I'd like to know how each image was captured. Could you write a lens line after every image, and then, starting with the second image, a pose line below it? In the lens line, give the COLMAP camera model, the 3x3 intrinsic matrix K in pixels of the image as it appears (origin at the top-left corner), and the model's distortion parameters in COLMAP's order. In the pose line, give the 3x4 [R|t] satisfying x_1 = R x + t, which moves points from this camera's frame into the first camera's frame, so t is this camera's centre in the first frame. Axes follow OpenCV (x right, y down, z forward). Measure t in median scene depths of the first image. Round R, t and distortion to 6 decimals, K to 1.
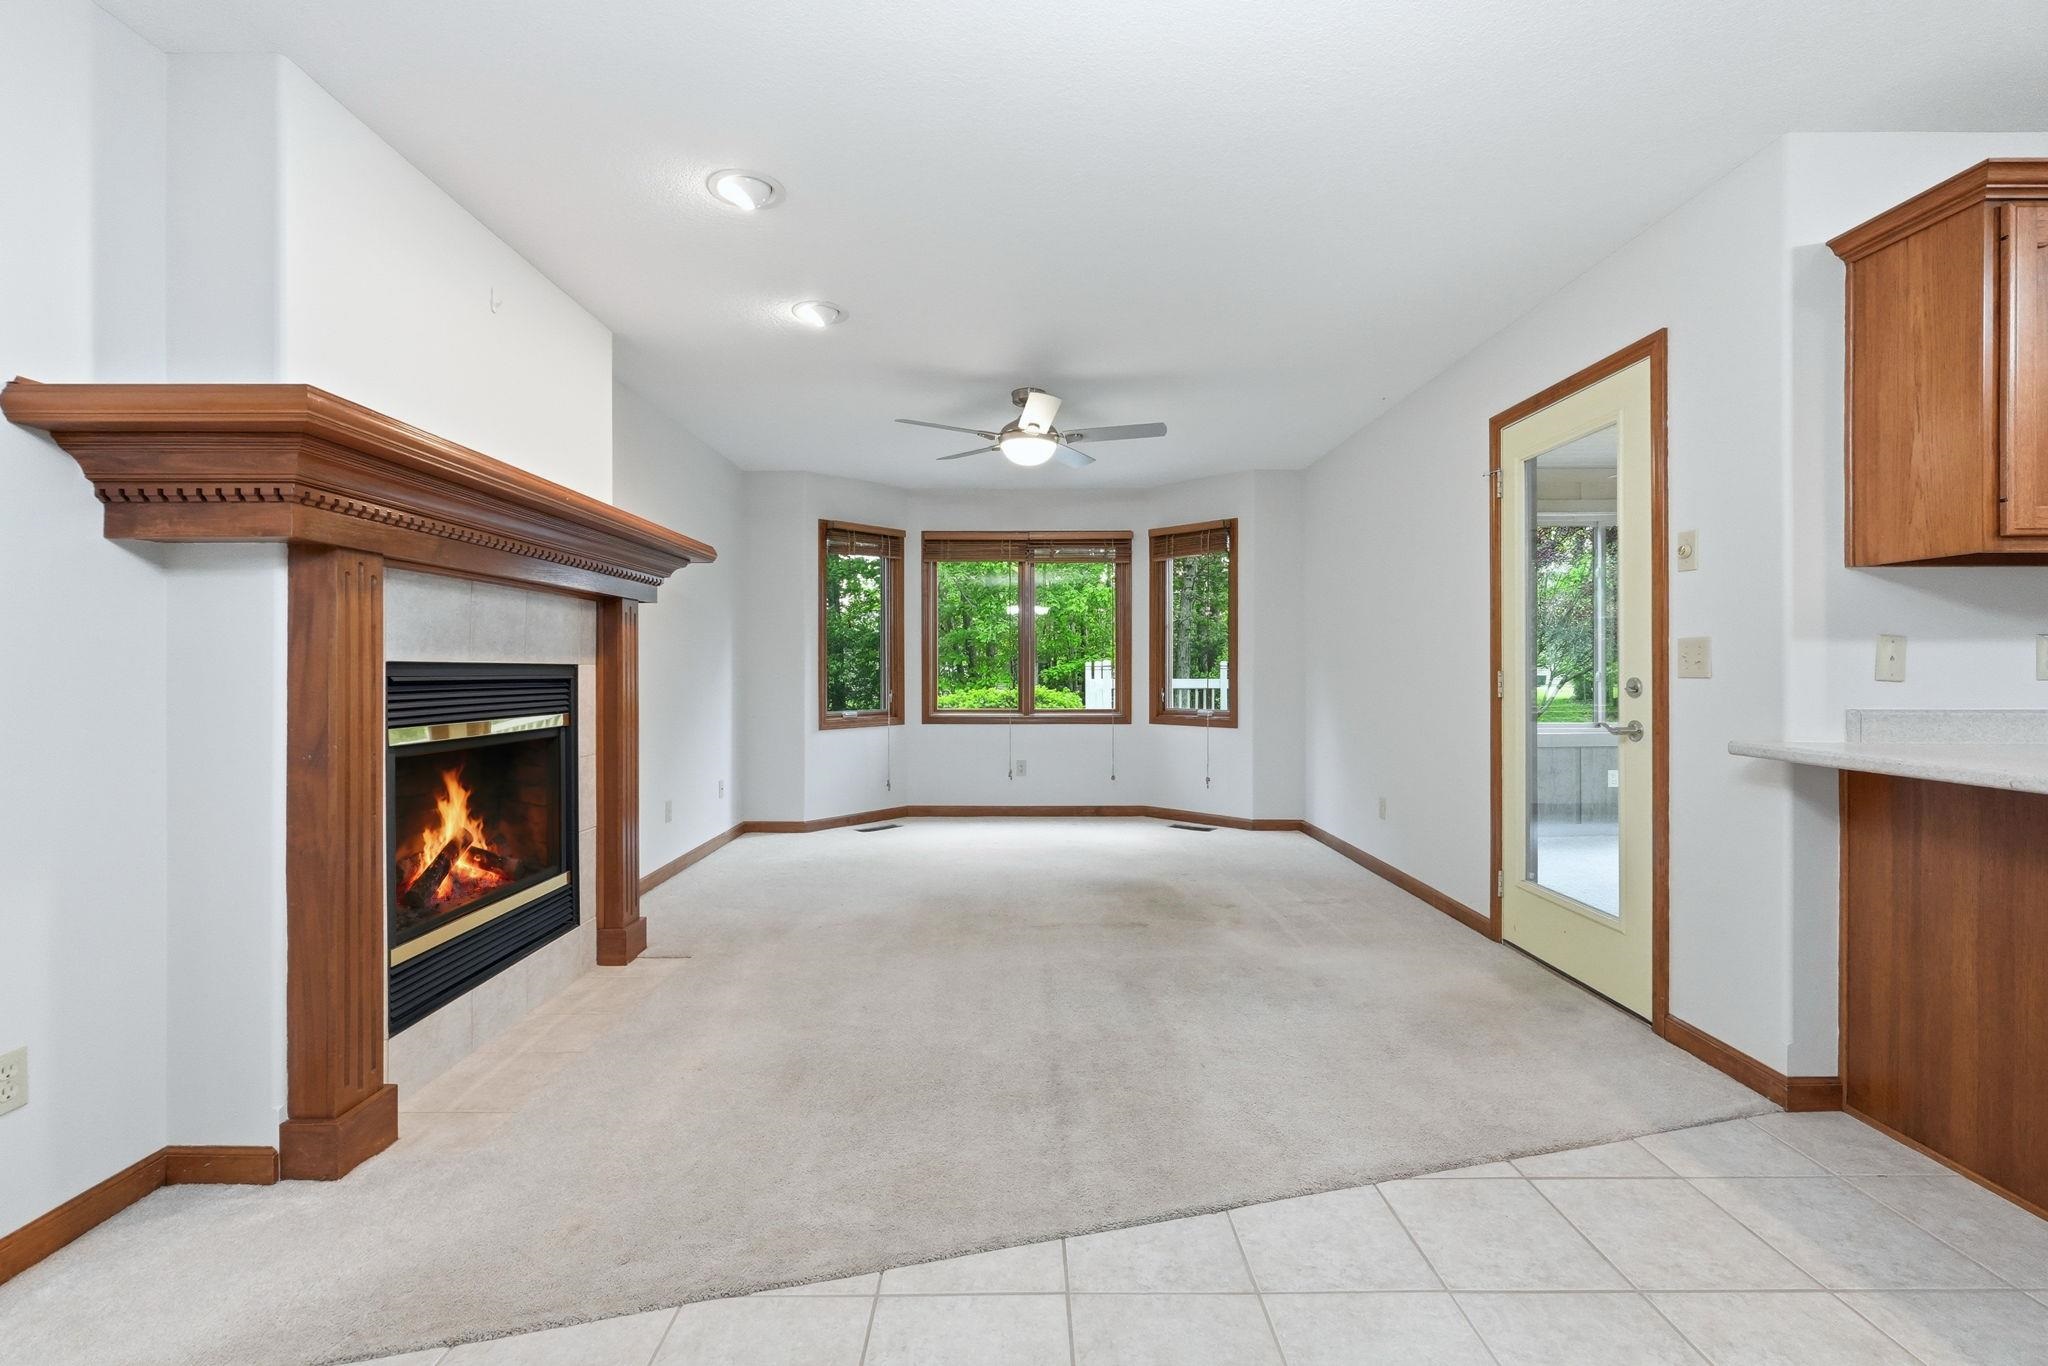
lens RADIAL K [[861.7, 0, 1019.4], [0, 861.7, 673.2], [0, 0, 1]] dist [-0.001530, -0.000198]
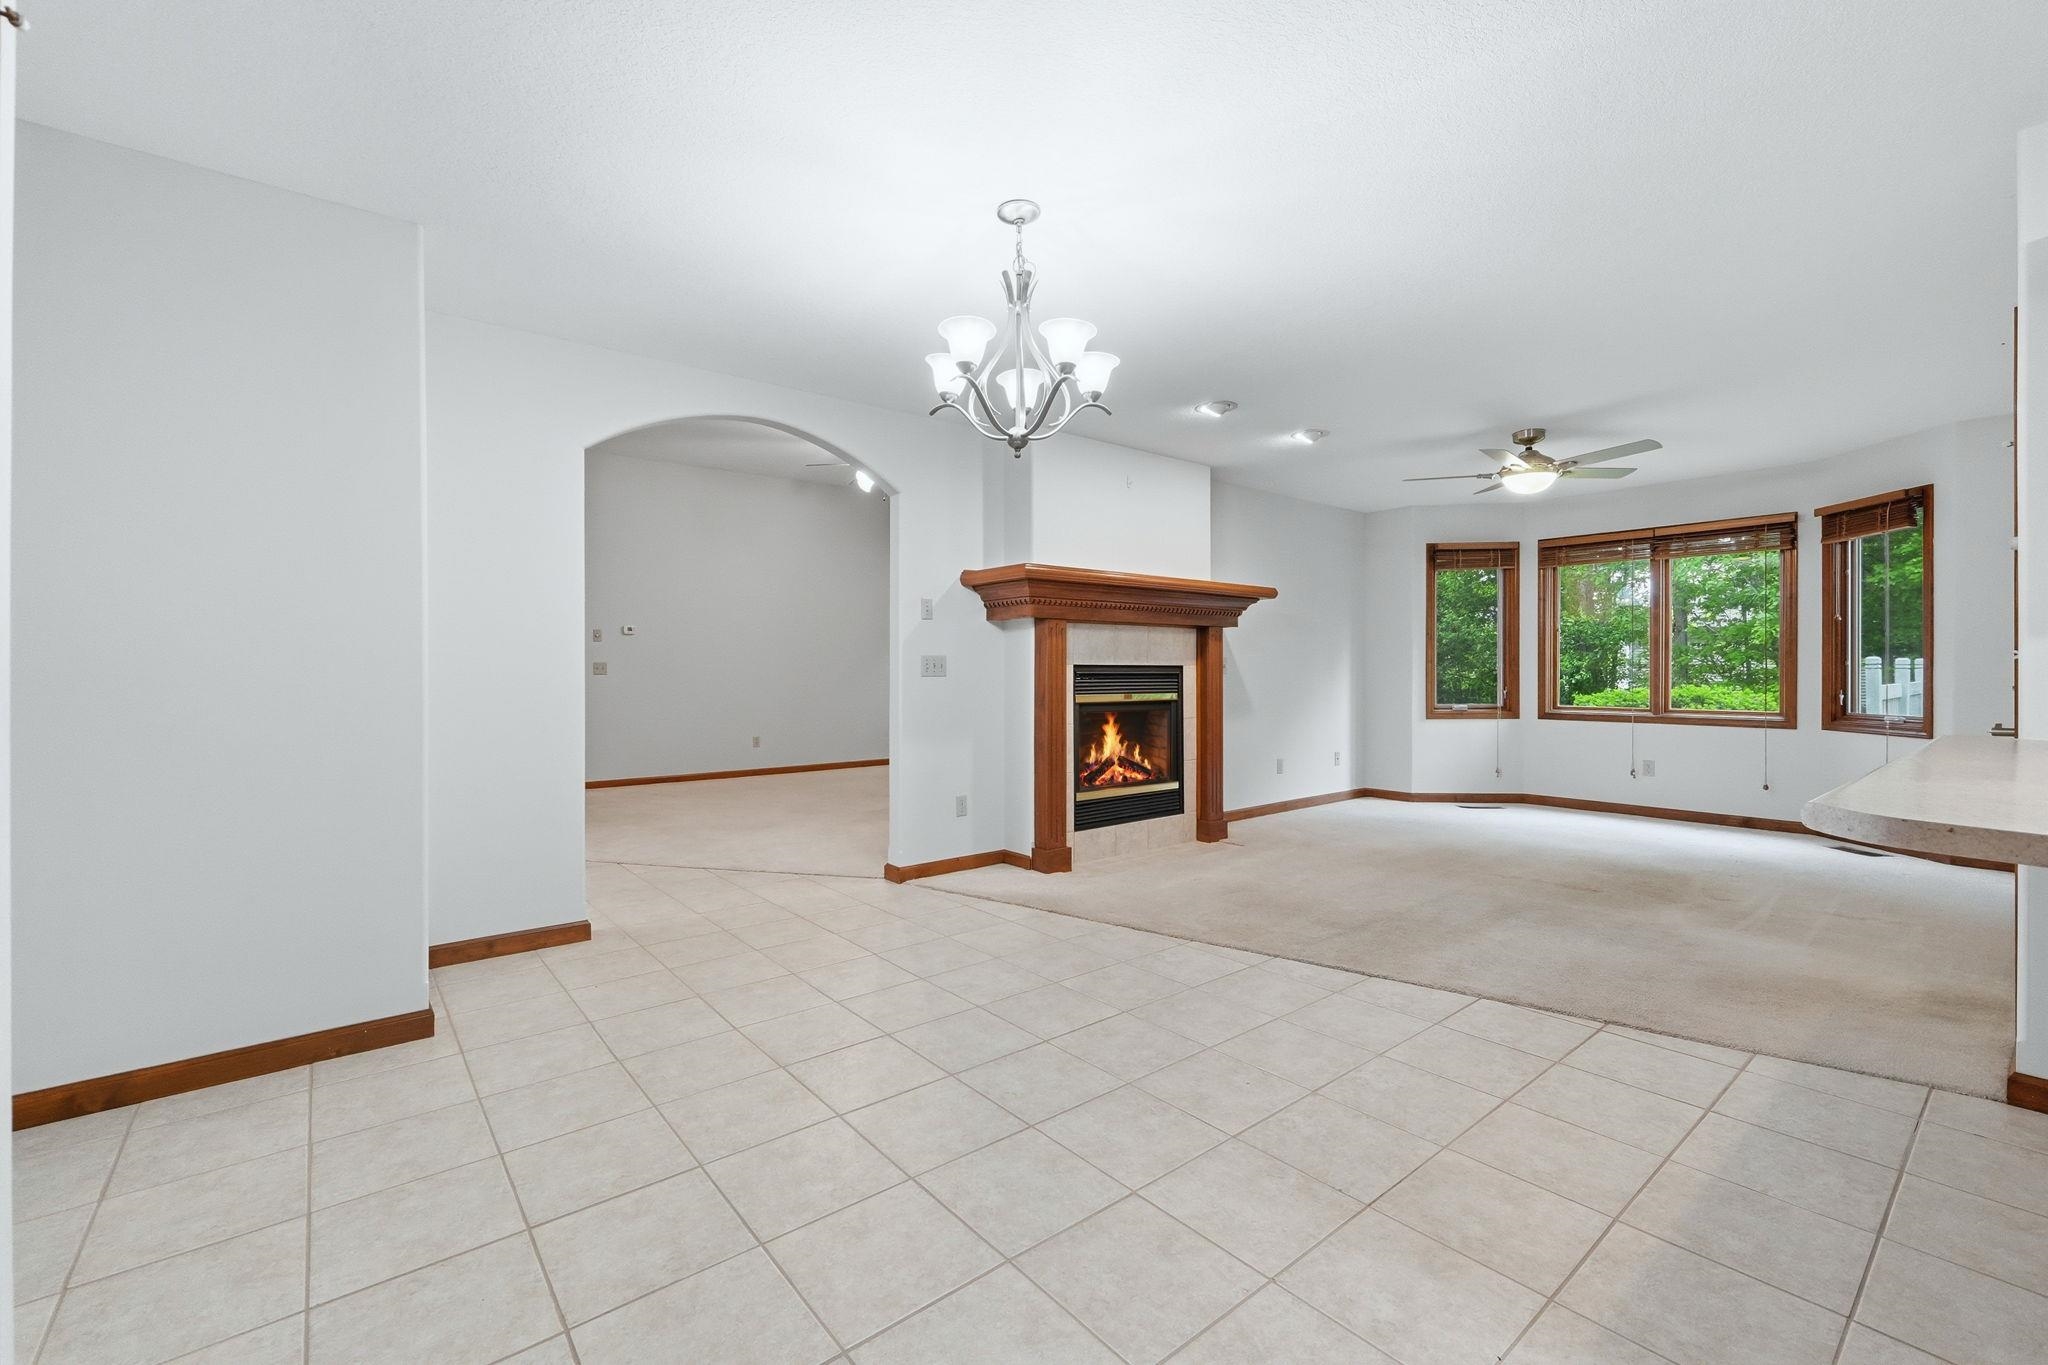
lens RADIAL K [[861.7, 0, 1019.4], [0, 861.7, 672.7], [0, 0, 1]] dist [-0.001530, -0.000198]
pose [[0.628385, 0.002956, -0.777897, 0.753848], [-0.003033, 0.999994, 0.001350, 0.004012], [0.777897, 0.001511, 0.628391, -0.430387]]
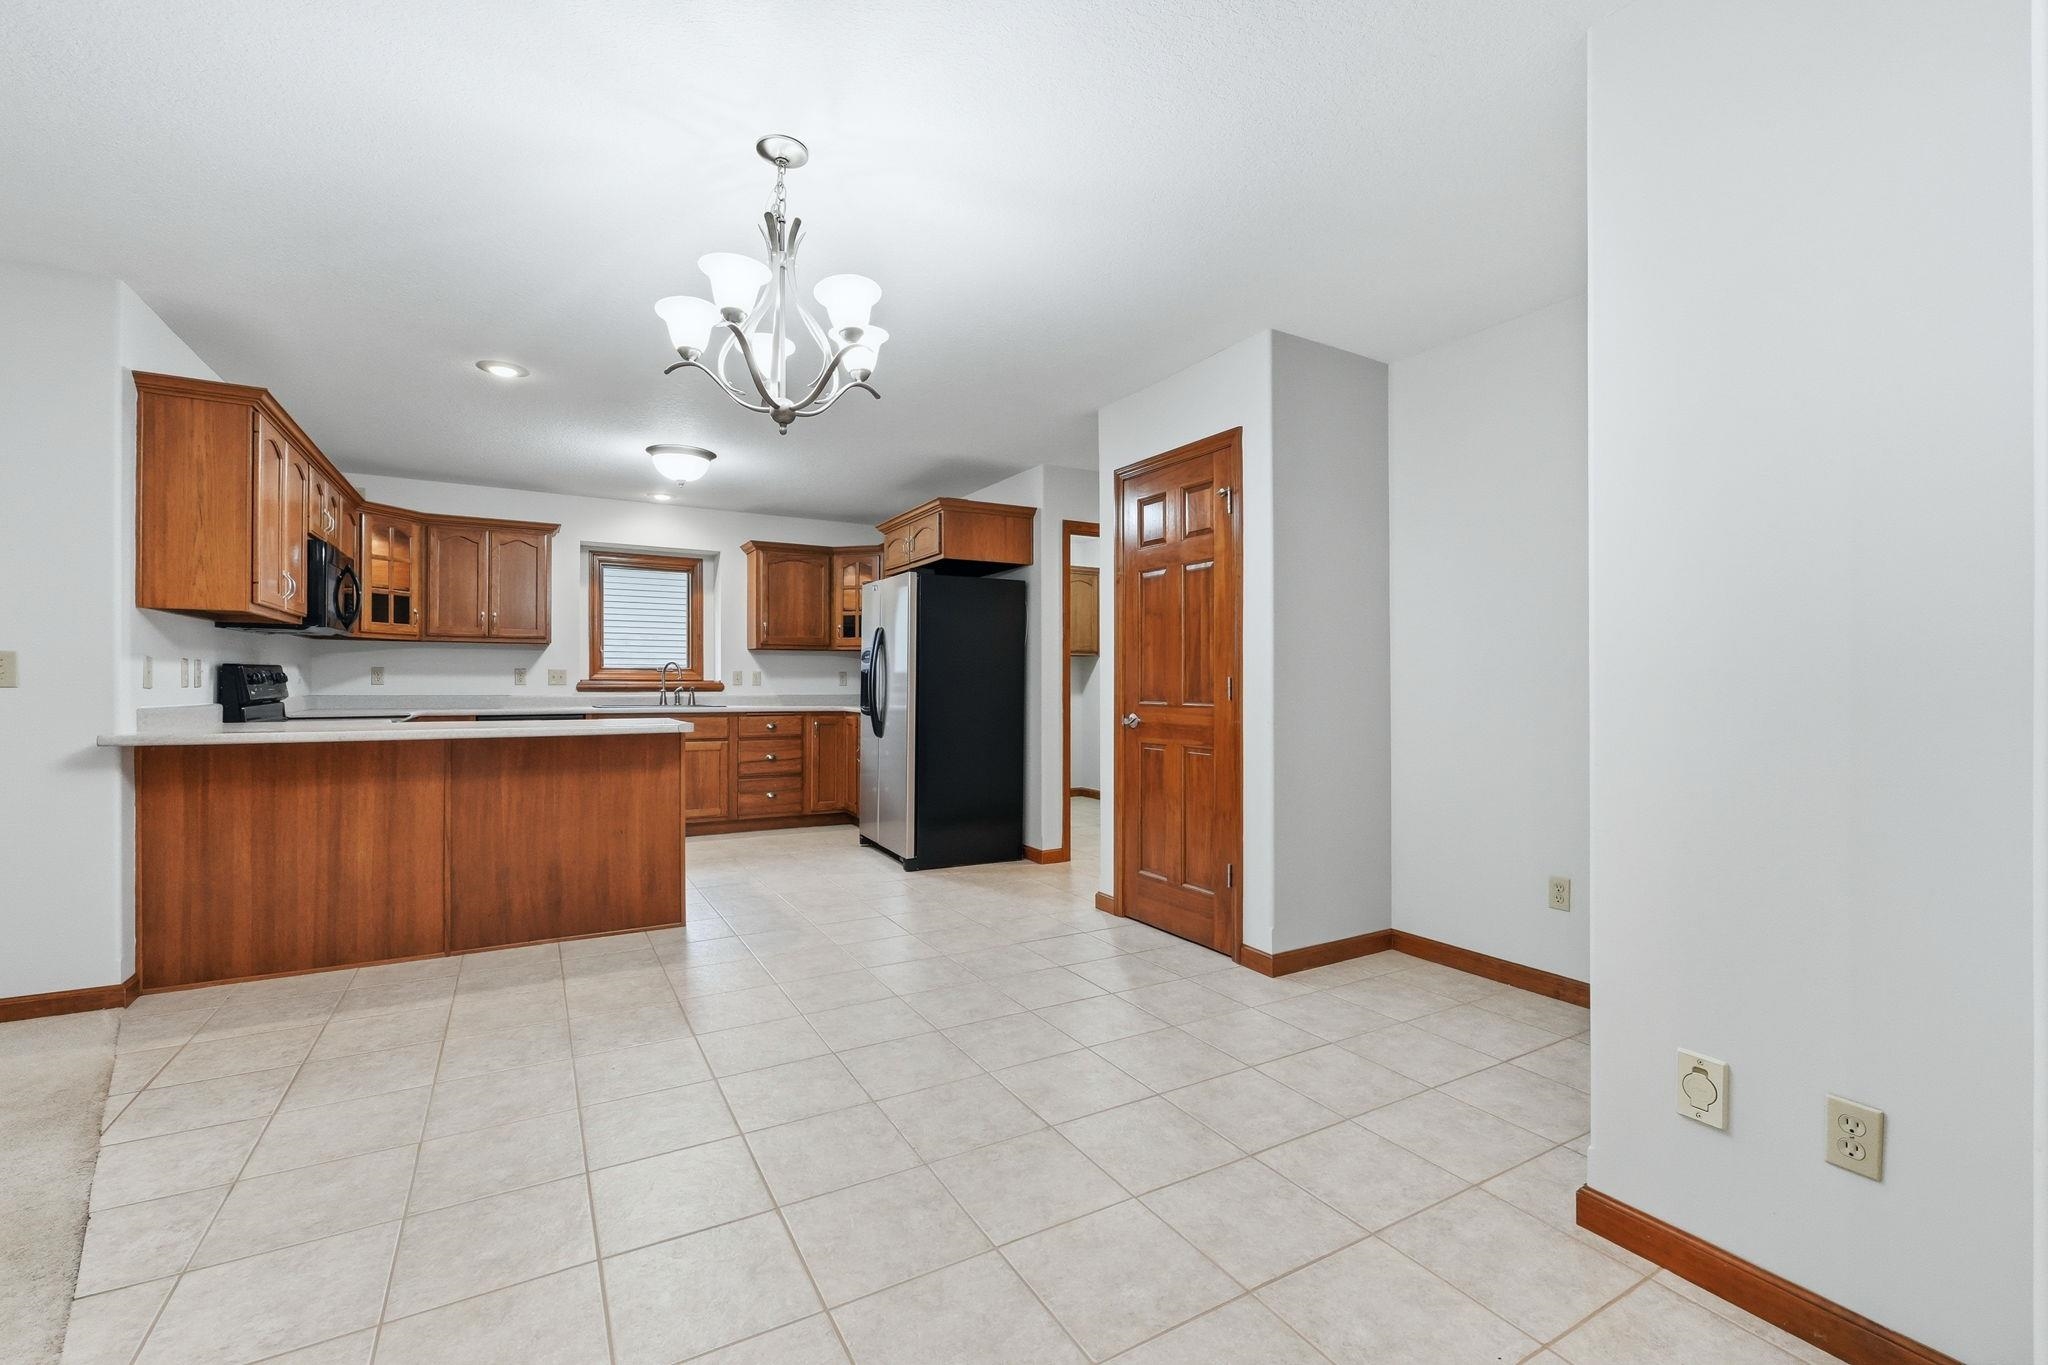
lens RADIAL K [[869.2, 0, 1019.9], [0, 869.2, 680.3], [0, 0, 1]] dist [-0.002578, -0.000043]
pose [[-0.496841, 0.003507, 0.867834, -0.778197], [0.004509, 0.999989, -0.001459, 0.003909], [-0.867830, 0.003188, -0.496852, 0.364466]]
